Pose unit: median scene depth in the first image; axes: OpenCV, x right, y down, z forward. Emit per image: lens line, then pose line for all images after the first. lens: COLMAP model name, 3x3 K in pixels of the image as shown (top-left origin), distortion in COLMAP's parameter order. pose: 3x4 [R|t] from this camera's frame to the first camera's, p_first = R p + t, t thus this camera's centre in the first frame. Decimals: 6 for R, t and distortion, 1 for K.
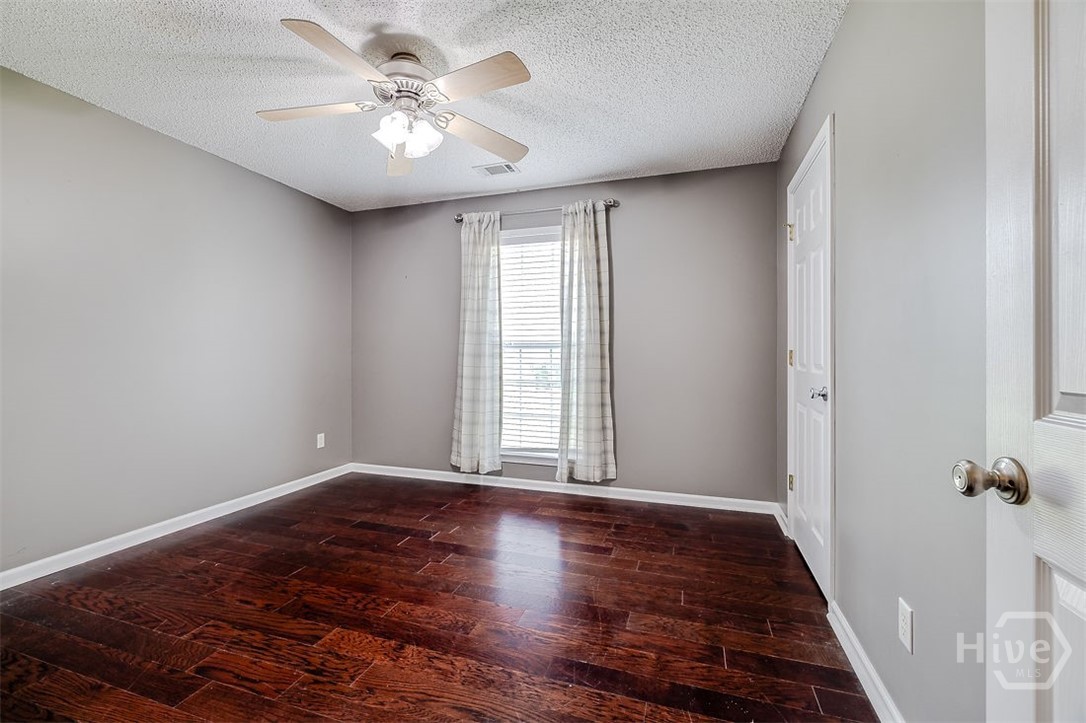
lens RADIAL K [[458.7, 0, 536.0], [0, 458.7, 353.9], [0, 0, 1]] dist [-0.000727, 0.000278]
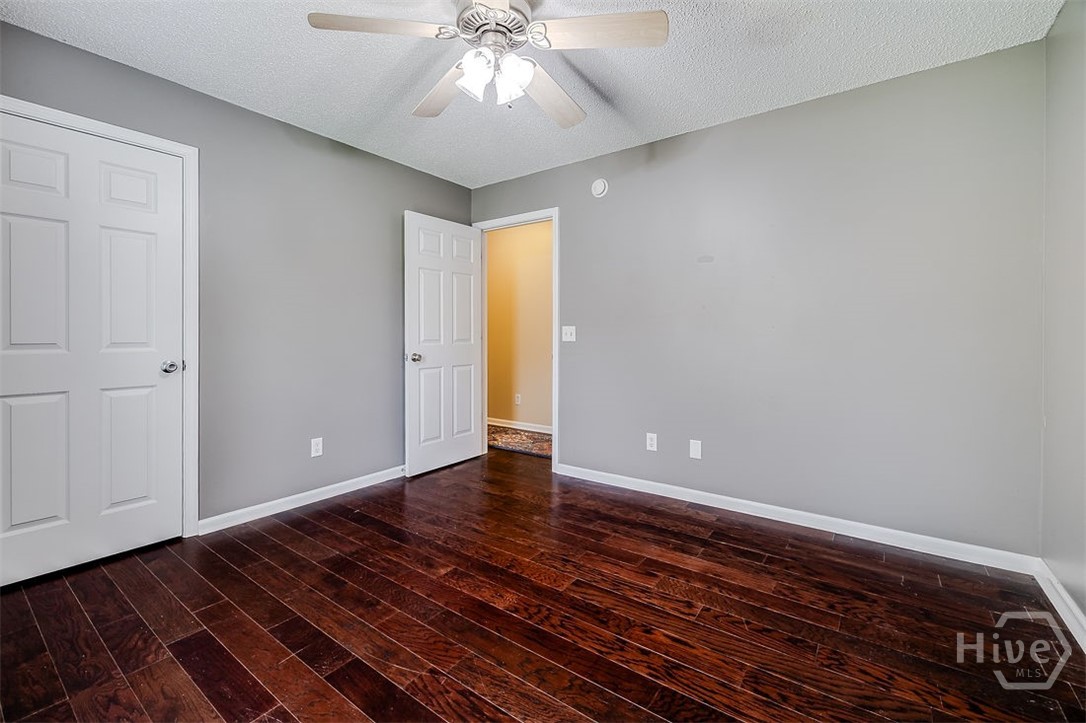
lens RADIAL K [[458.7, 0, 536.0], [0, 458.7, 353.9], [0, 0, 1]] dist [-0.000727, 0.000278]
pose [[-0.952374, -0.017523, 0.304429, -0.654491], [-0.005102, 0.999124, 0.041546, 0.000608], [-0.304891, 0.038014, -0.951628, 1.907316]]
